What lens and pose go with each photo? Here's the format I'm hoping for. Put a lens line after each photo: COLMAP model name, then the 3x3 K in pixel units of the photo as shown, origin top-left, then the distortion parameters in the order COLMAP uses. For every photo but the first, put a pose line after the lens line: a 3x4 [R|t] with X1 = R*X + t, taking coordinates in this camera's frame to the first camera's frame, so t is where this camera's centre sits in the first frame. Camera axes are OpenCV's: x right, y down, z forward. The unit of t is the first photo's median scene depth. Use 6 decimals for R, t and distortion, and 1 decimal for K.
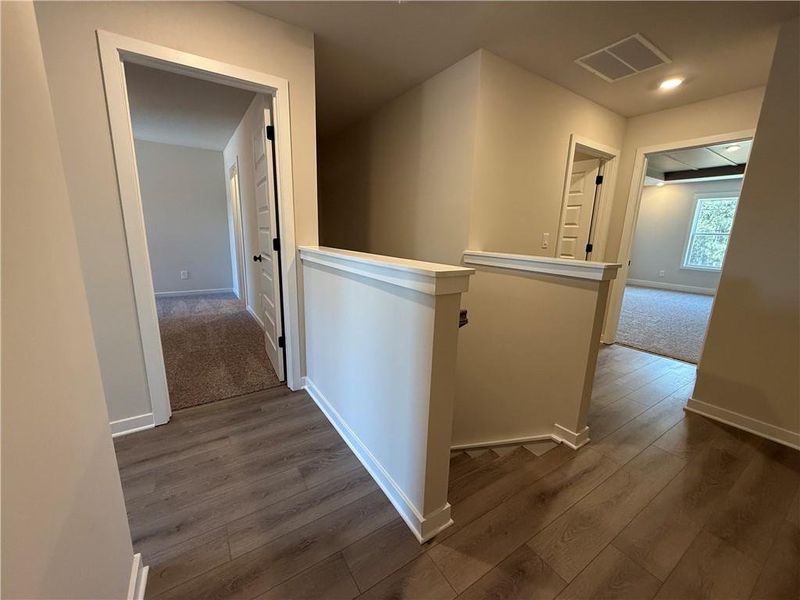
lens RADIAL K [[319.8, 0, 397.8], [0, 319.8, 299.3], [0, 0, 1]] dist [-0.001188, -0.000280]
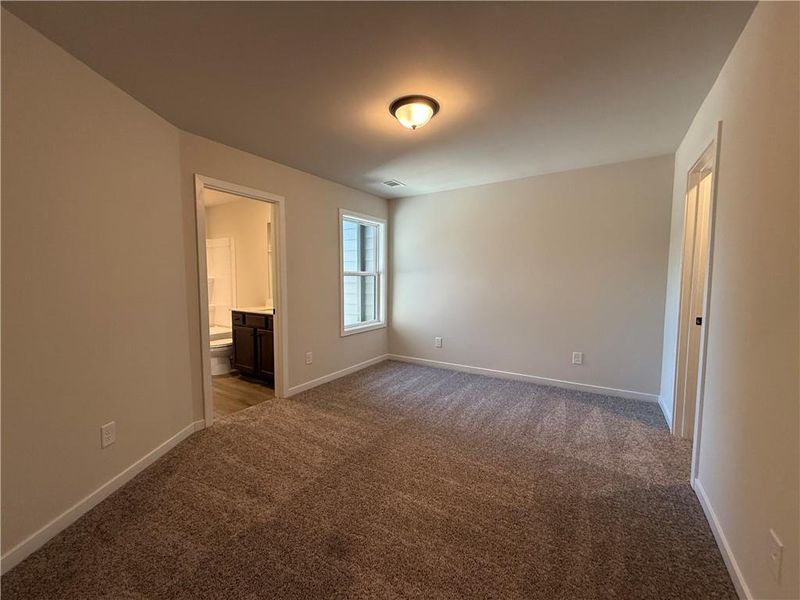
lens RADIAL K [[319.8, 0, 397.8], [0, 319.8, 299.3], [0, 0, 1]] dist [-0.001188, -0.000280]
pose [[0.395426, 0.032415, -0.917926, -0.254046], [-0.180391, 0.982654, -0.043008, -0.117850], [0.900609, 0.182593, 0.394415, 0.456800]]
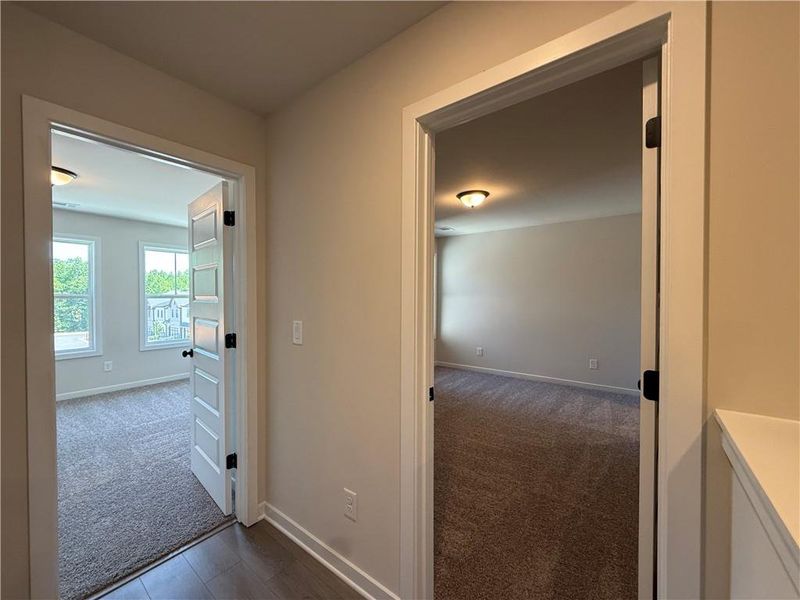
lens RADIAL K [[319.8, 0, 397.8], [0, 319.8, 299.3], [0, 0, 1]] dist [-0.001188, -0.000280]
pose [[0.323298, -0.016467, -0.946154, -0.047914], [-0.189940, 0.978371, -0.081930, -0.090258], [0.927039, 0.206200, 0.313178, 0.271270]]
